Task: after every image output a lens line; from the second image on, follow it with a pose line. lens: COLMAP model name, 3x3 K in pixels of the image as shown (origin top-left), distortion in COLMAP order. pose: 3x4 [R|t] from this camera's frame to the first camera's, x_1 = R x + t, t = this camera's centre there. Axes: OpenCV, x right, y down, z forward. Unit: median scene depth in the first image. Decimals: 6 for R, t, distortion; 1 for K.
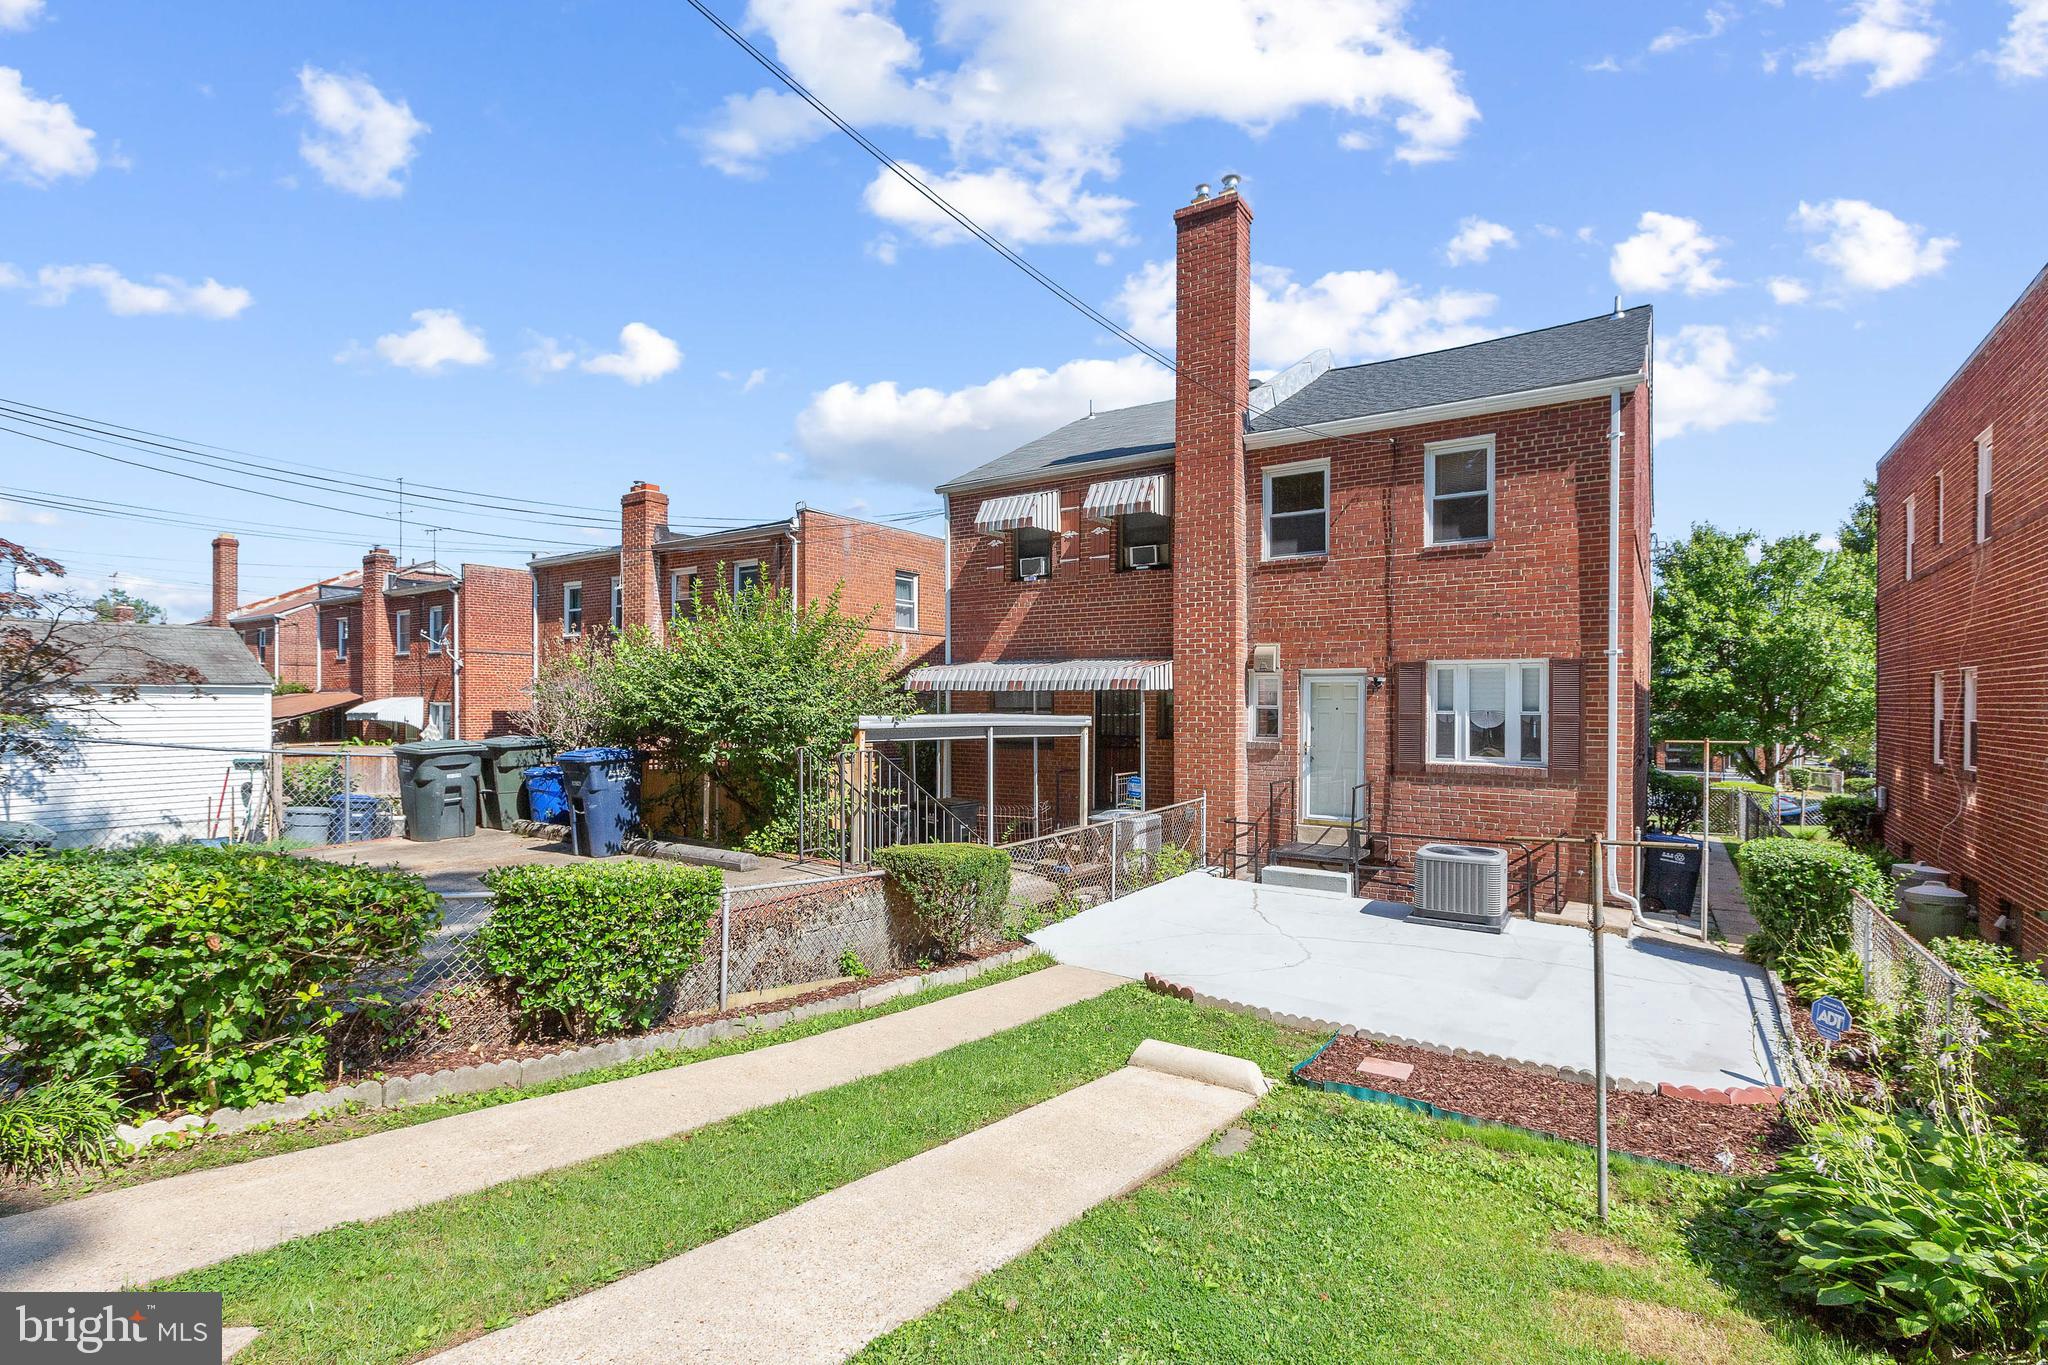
lens RADIAL K [[912.7, 0, 1025.0], [0, 912.7, 774.8], [0, 0, 1]] dist [0.001209, 0.000880]
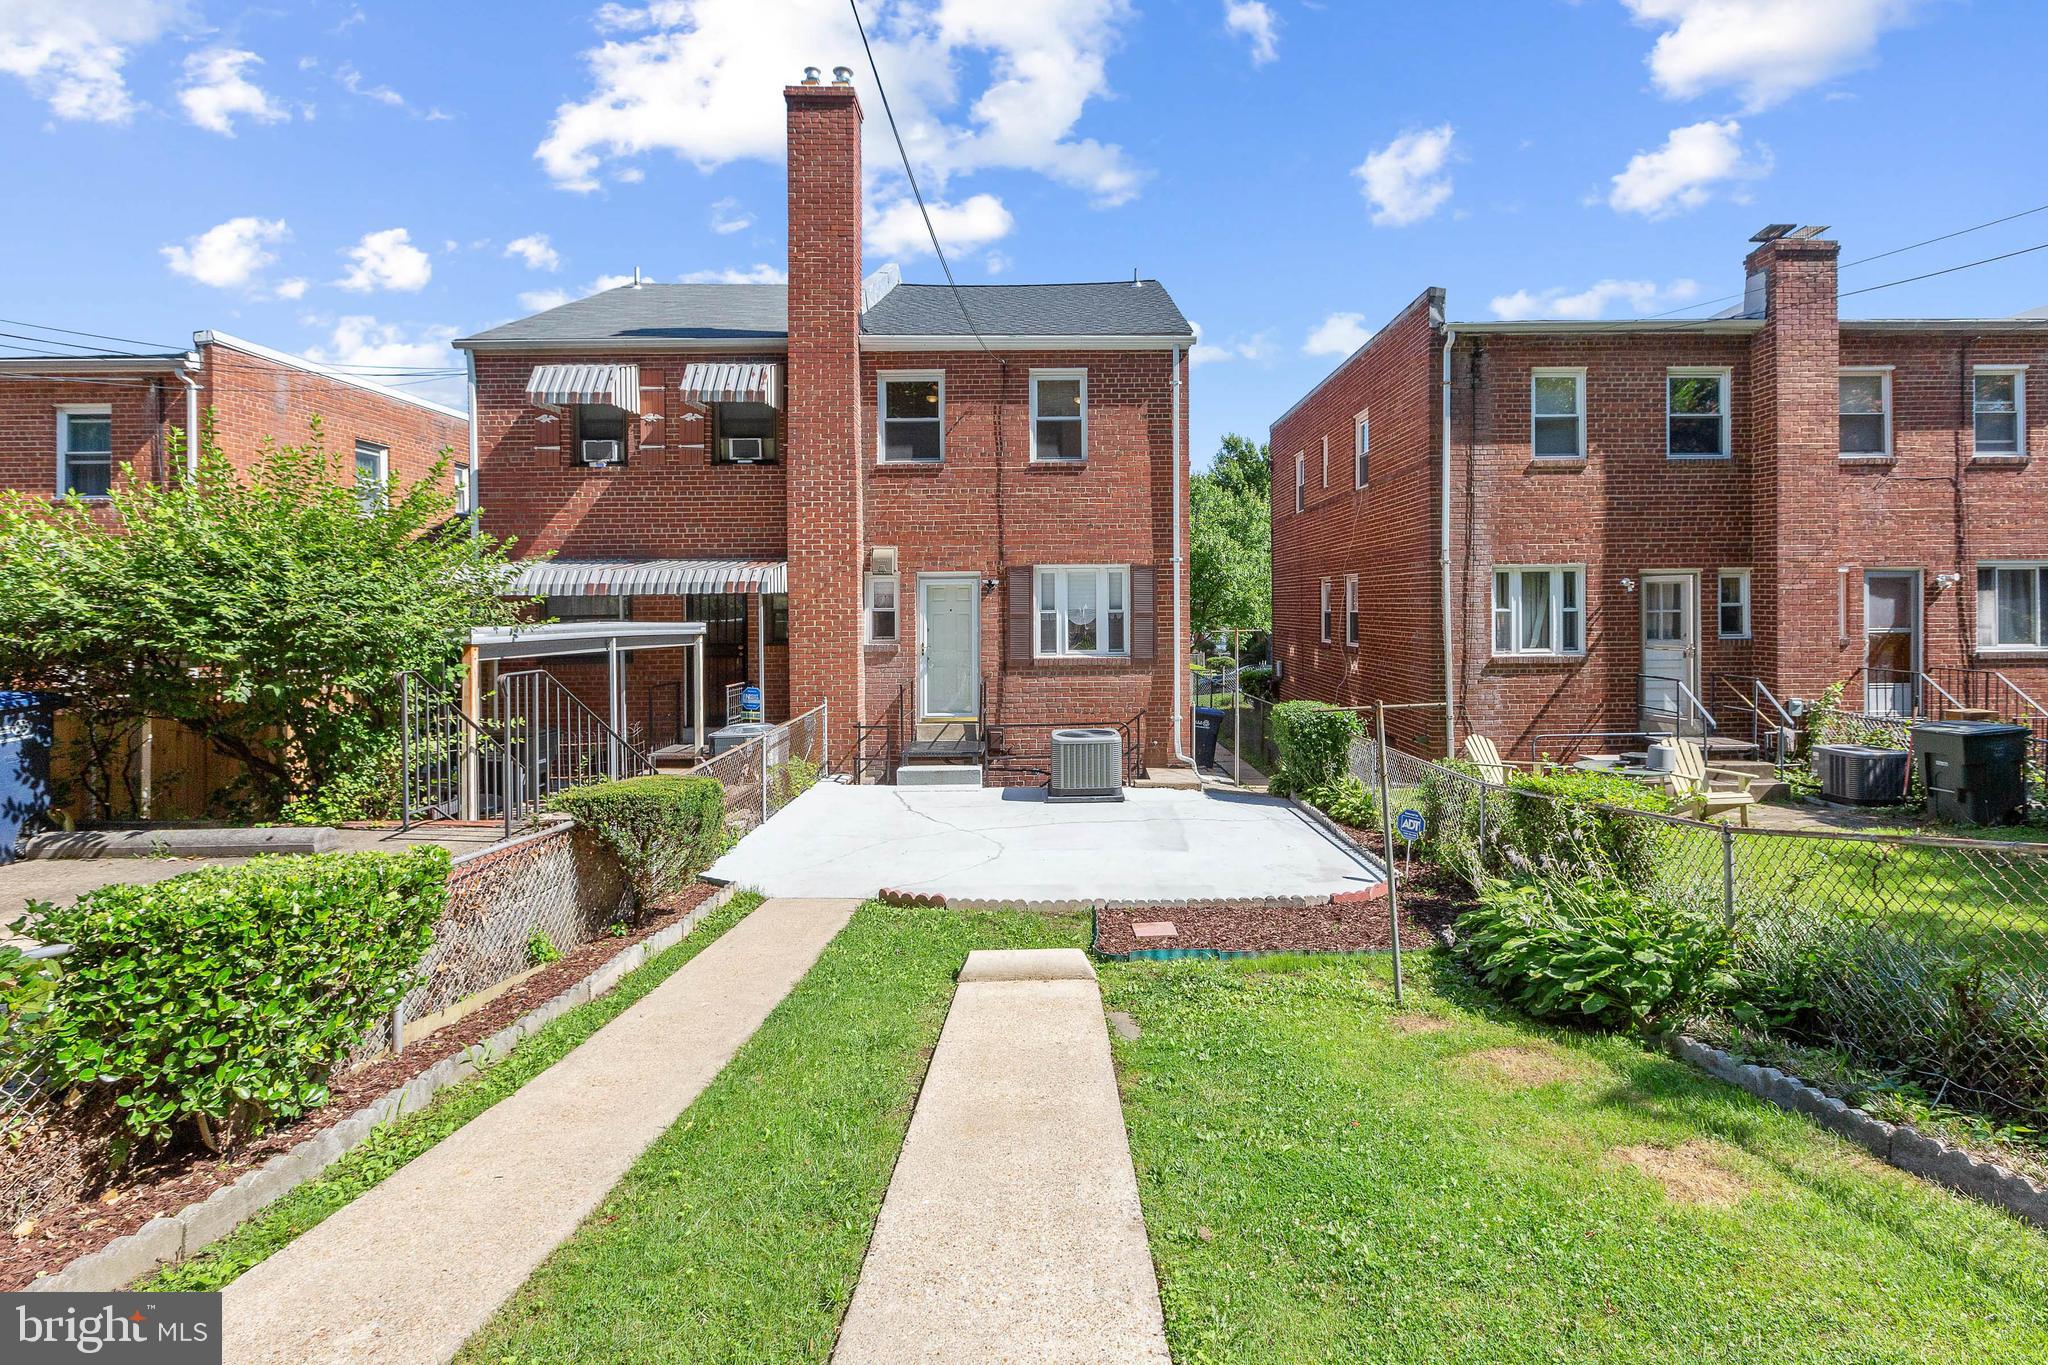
lens RADIAL K [[916.1, 0, 1027.3], [0, 916.1, 673.5], [0, 0, 1]] dist [0.001521, 0.000538]
pose [[0.826956, -0.054259, 0.559643, -0.187860], [0.058624, 0.998228, 0.010155, -0.005603], [-0.559202, 0.024410, 0.828672, 0.085149]]
